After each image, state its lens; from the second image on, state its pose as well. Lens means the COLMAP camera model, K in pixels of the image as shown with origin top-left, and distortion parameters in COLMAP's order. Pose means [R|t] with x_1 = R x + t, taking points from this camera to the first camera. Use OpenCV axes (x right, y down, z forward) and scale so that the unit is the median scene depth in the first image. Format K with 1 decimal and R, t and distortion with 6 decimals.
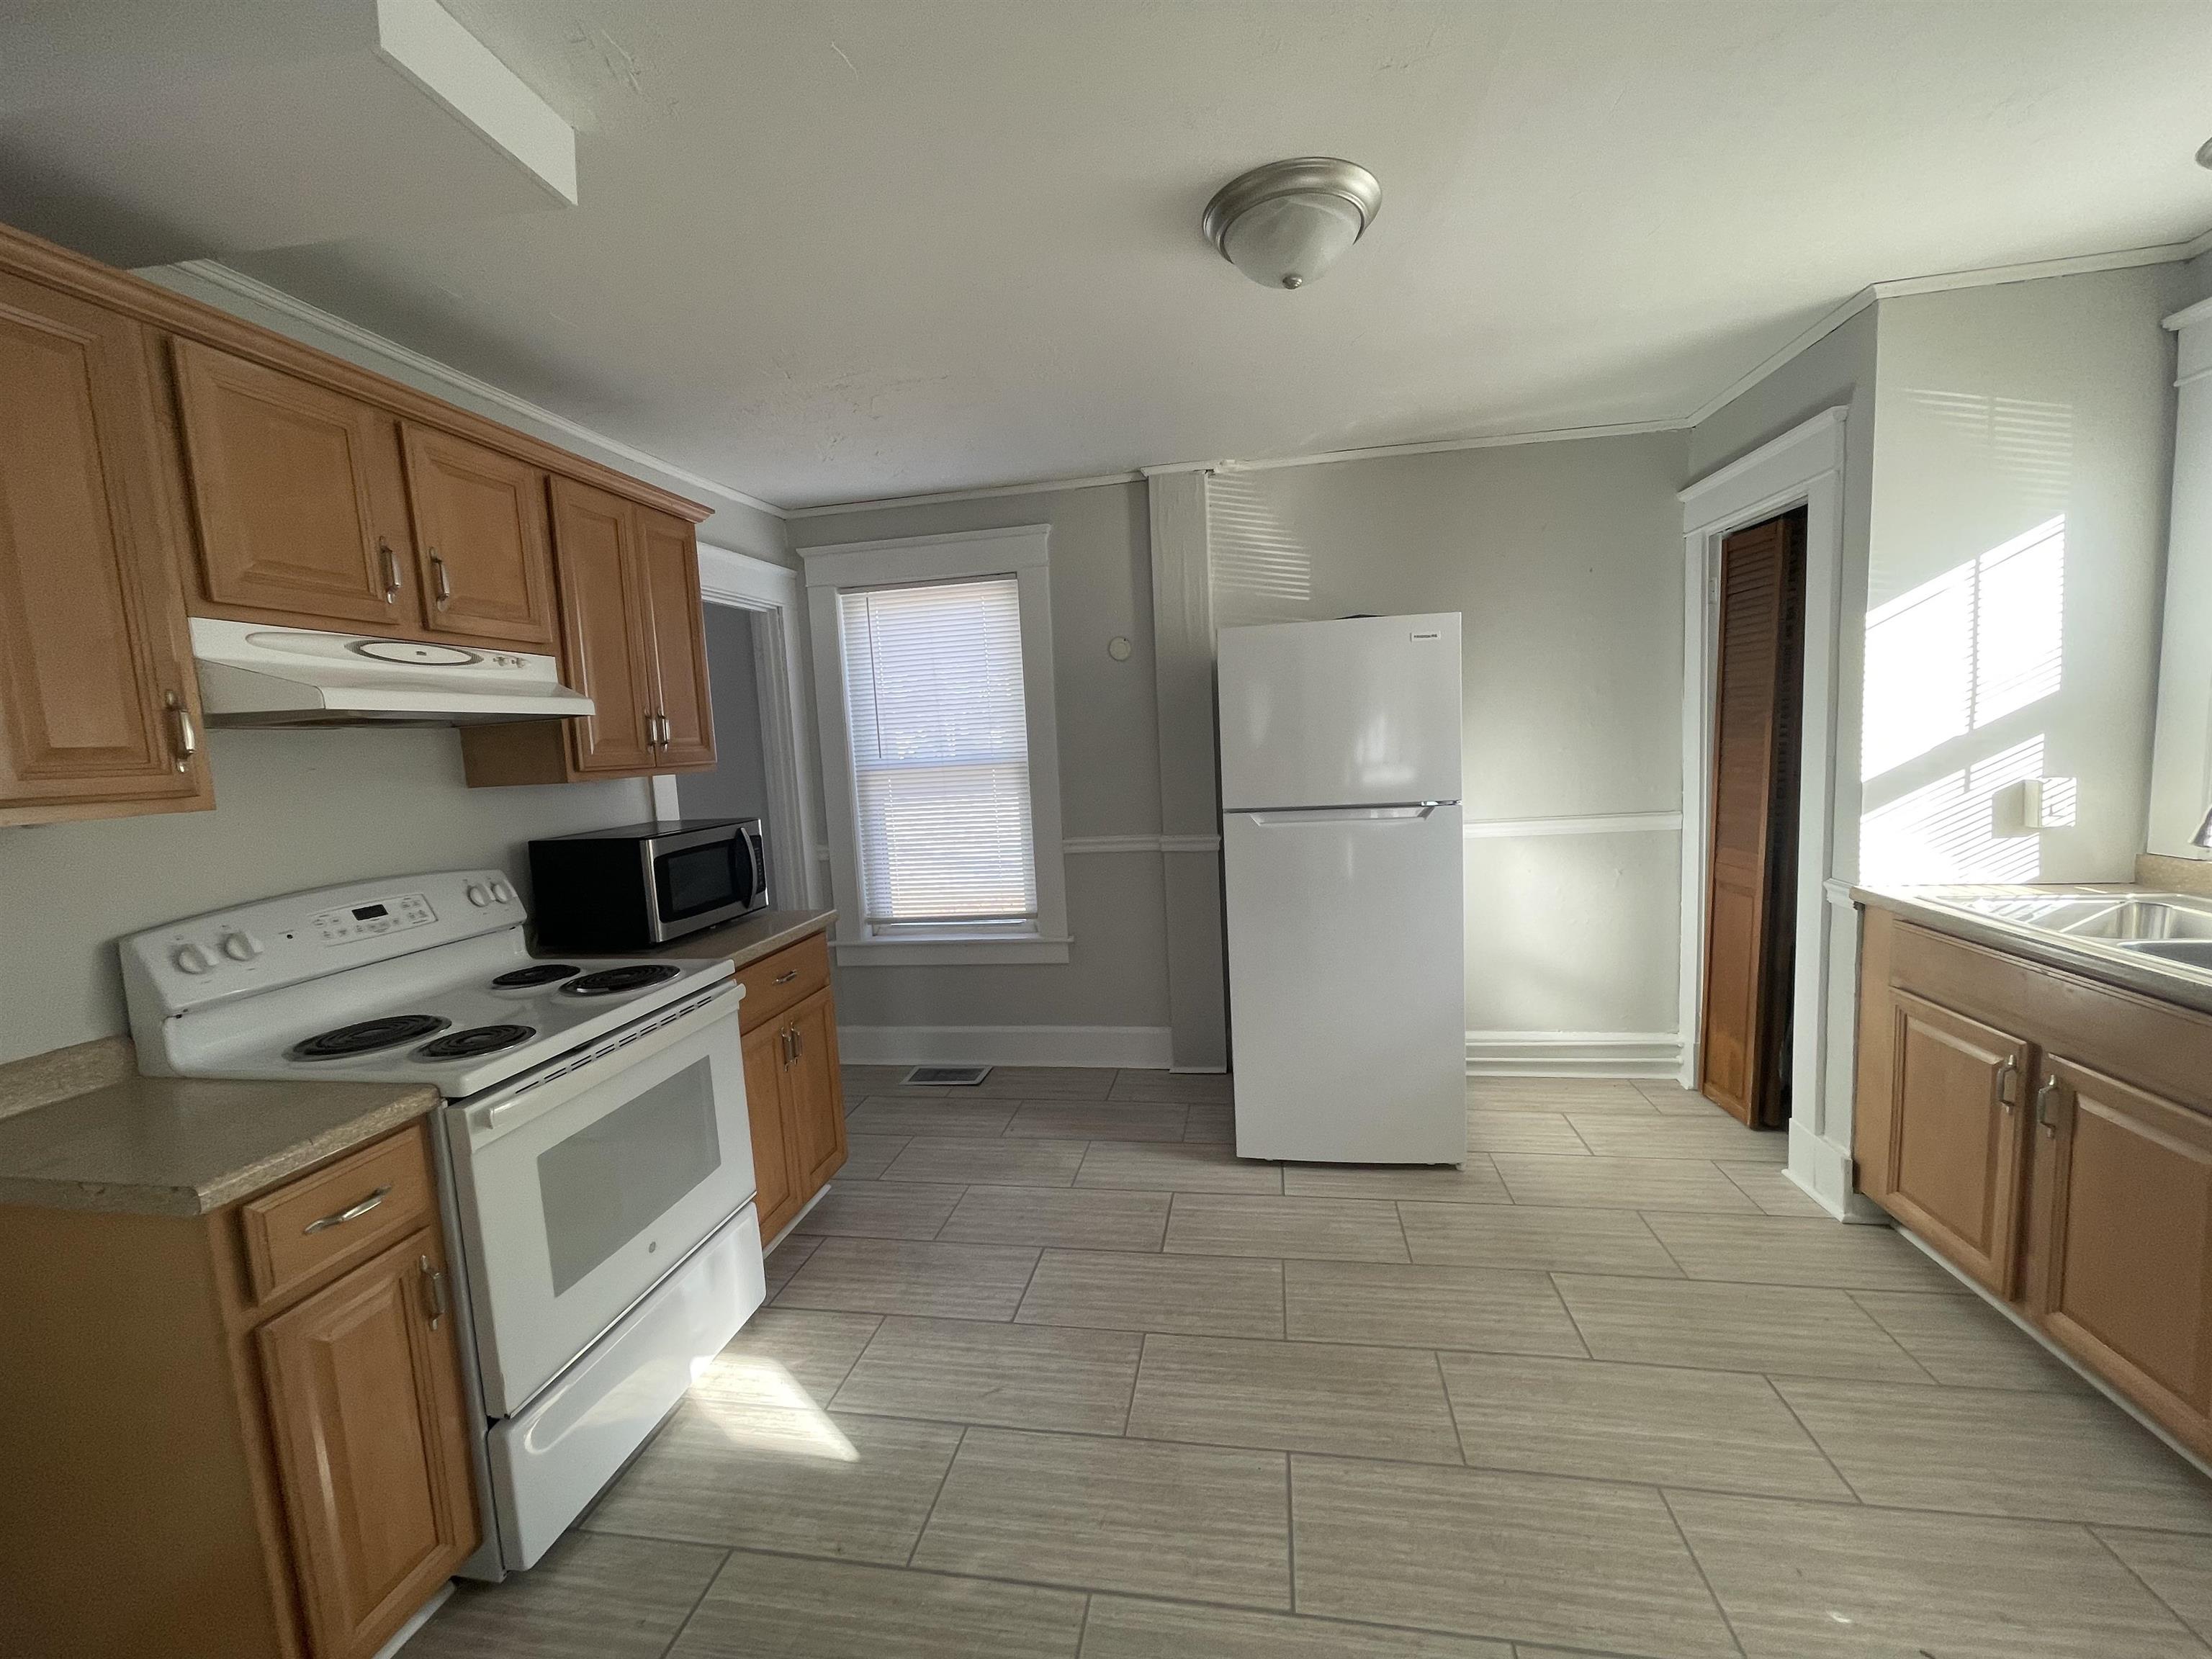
lens RADIAL K [[893.4, 0, 1100.9], [0, 893.4, 835.5], [0, 0, 1]] dist [-0.003744, 0.001045]
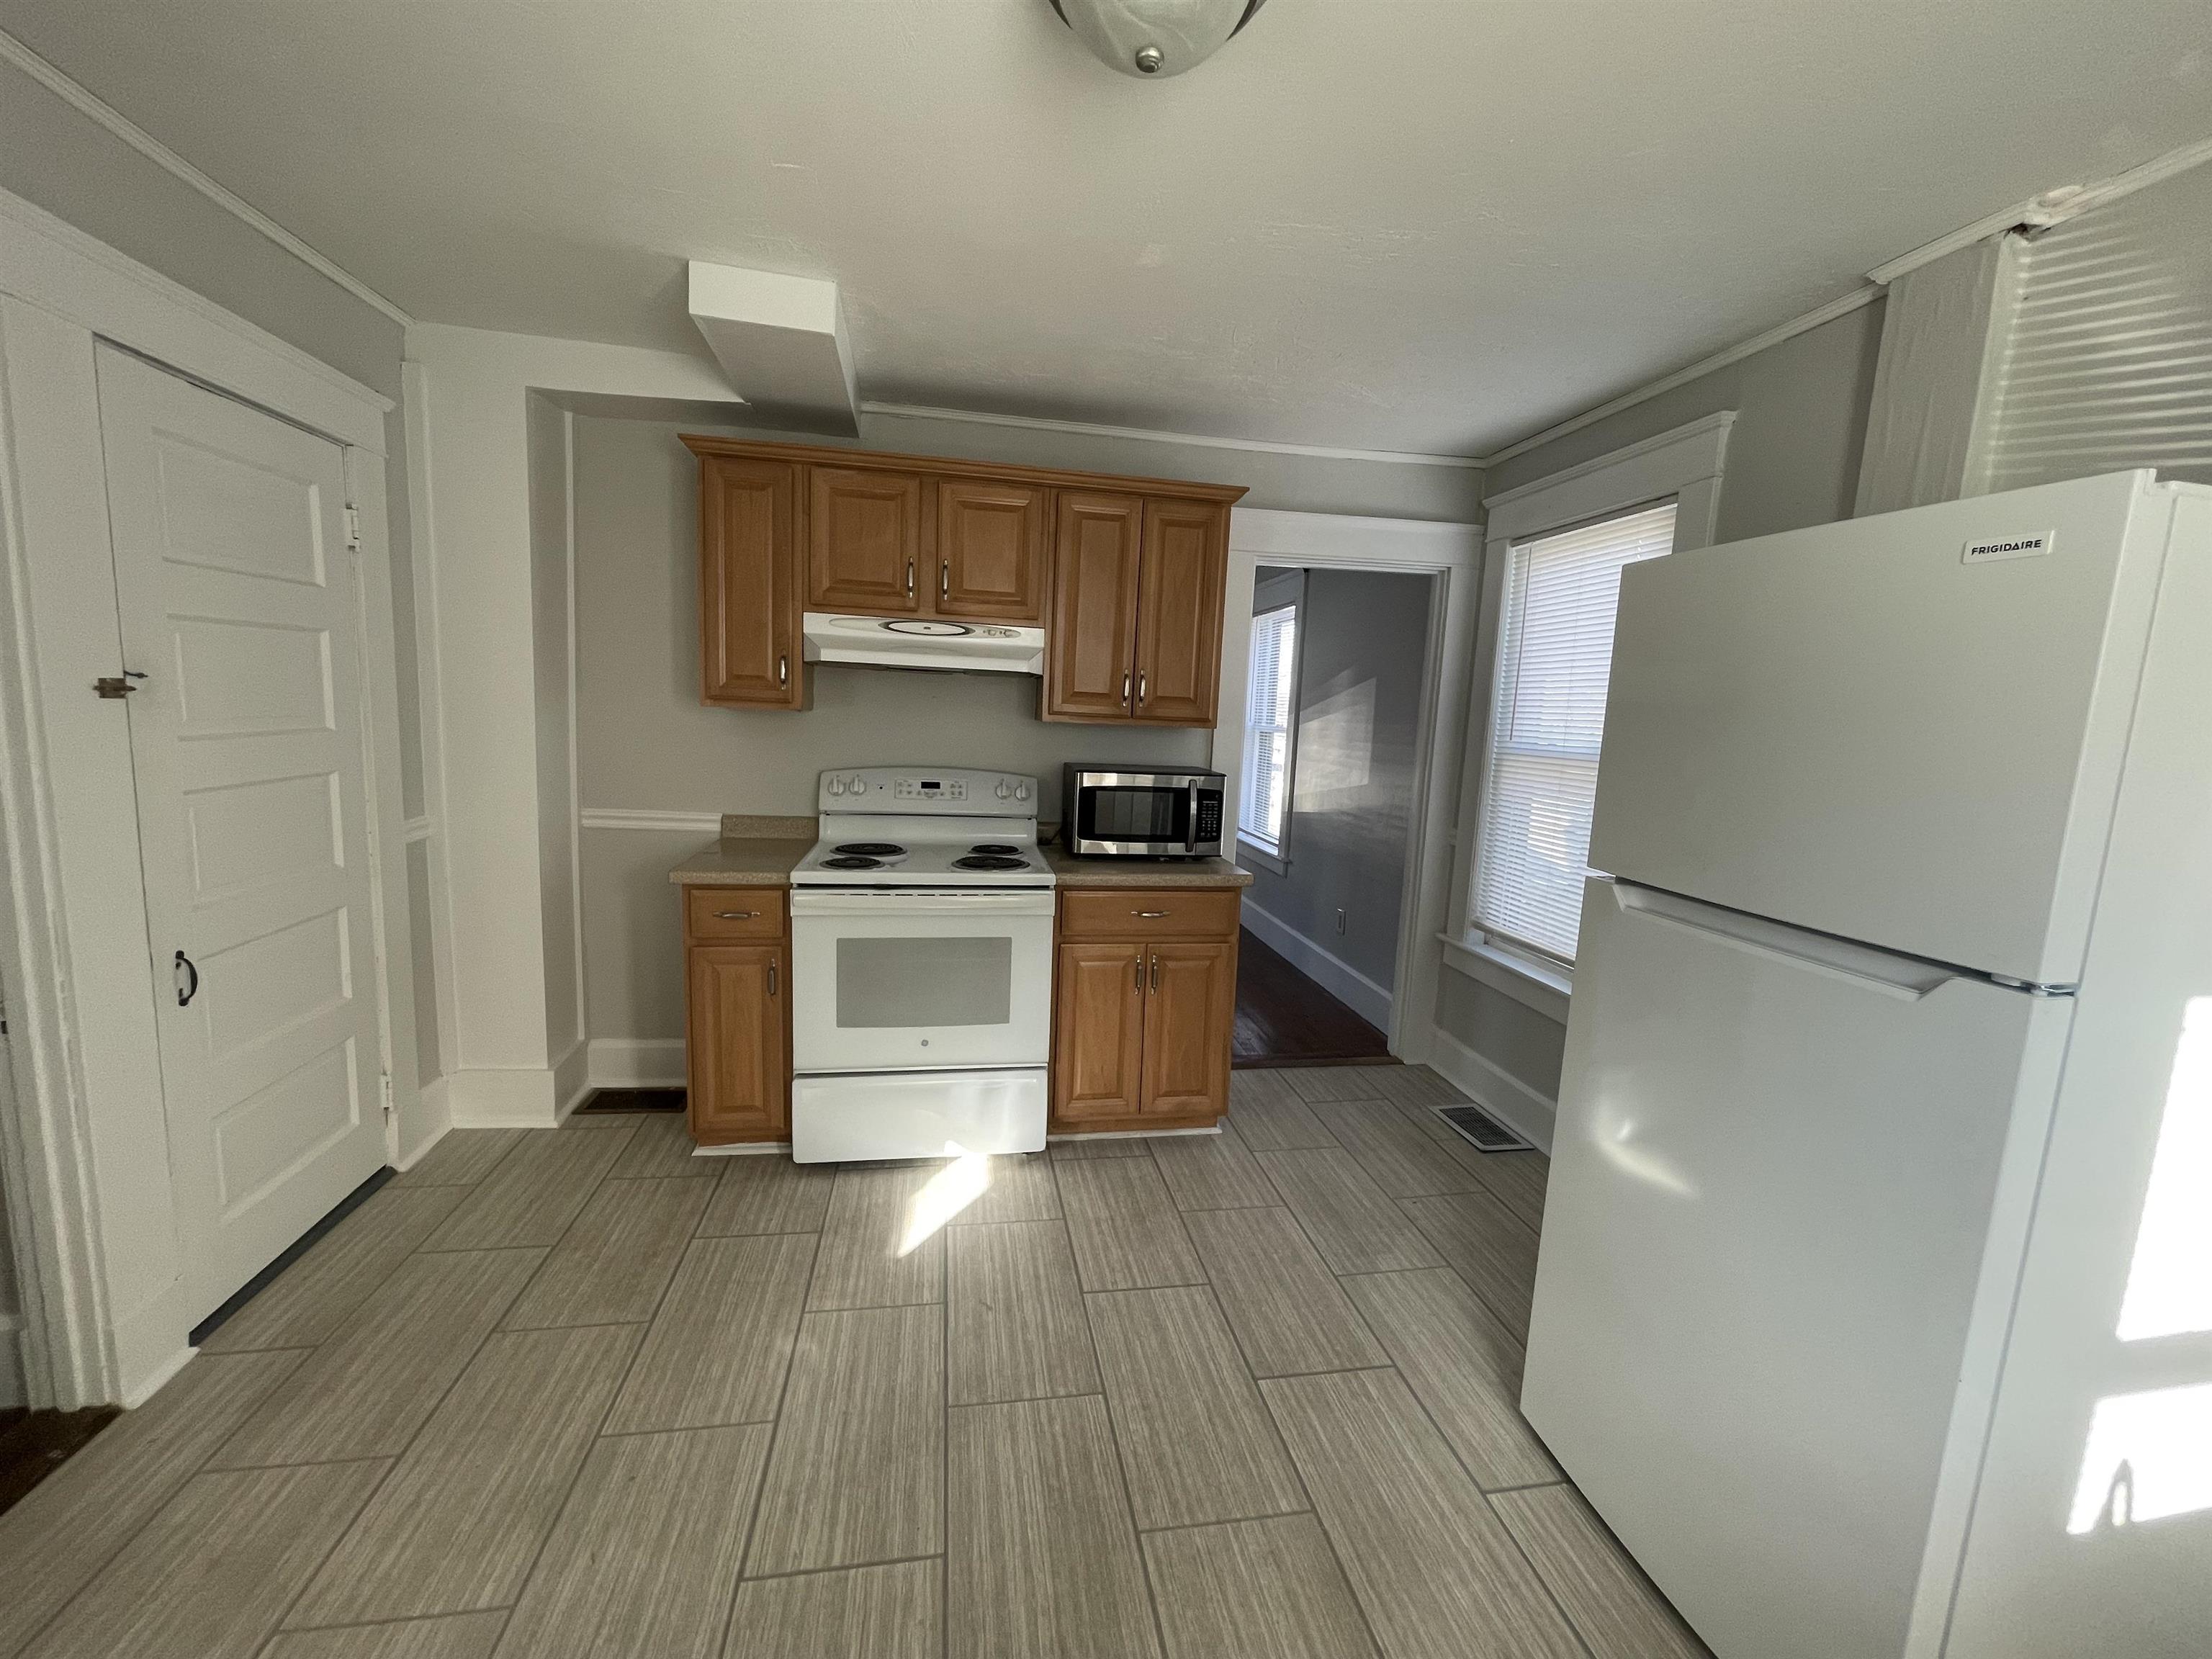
lens RADIAL K [[893.4, 0, 1100.2], [0, 893.4, 829.6], [0, 0, 1]] dist [-0.003744, 0.001045]
pose [[0.344481, 0.194944, -0.918330, 0.787263], [-0.165785, 0.975461, 0.144883, -0.119010], [0.924039, 0.102336, 0.368347, 0.648008]]
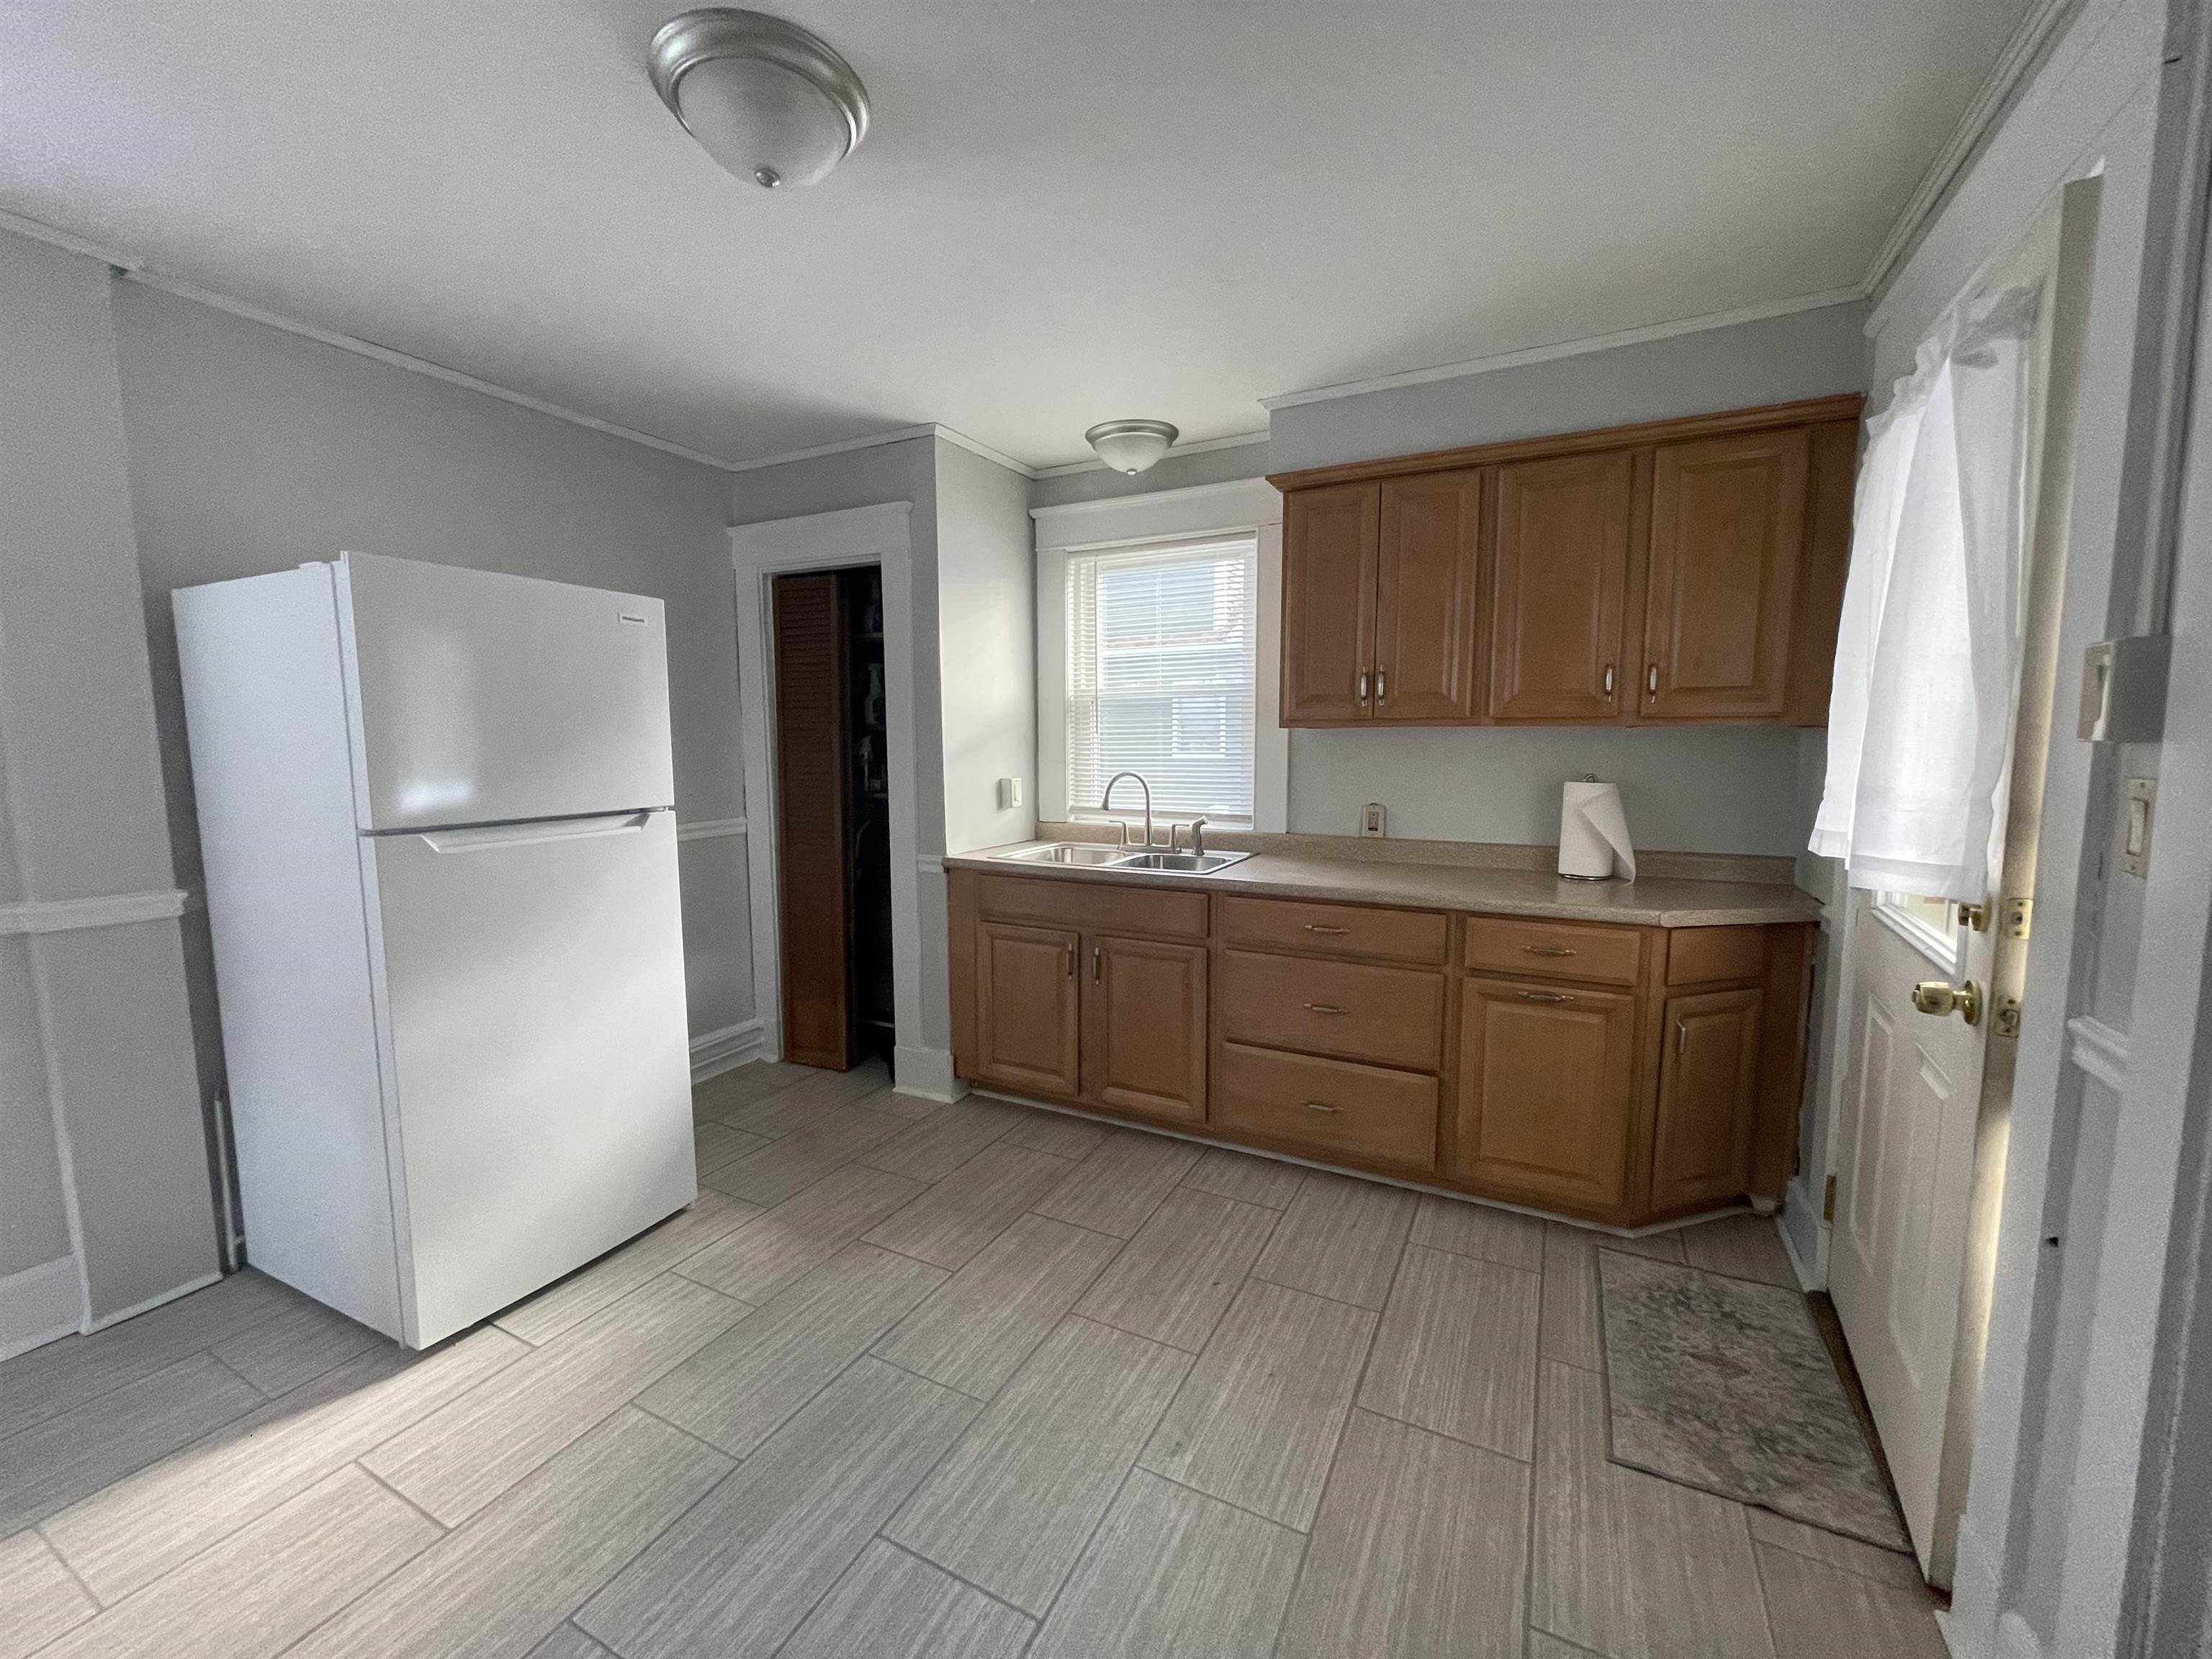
lens RADIAL K [[893.4, 0, 1103.0], [0, 893.4, 828.7], [0, 0, 1]] dist [-0.003744, 0.001045]
pose [[0.291171, -0.049654, 0.955382, -0.449322], [0.094492, 0.995262, 0.022928, 0.007545], [-0.951993, 0.083599, 0.294483, 0.412287]]
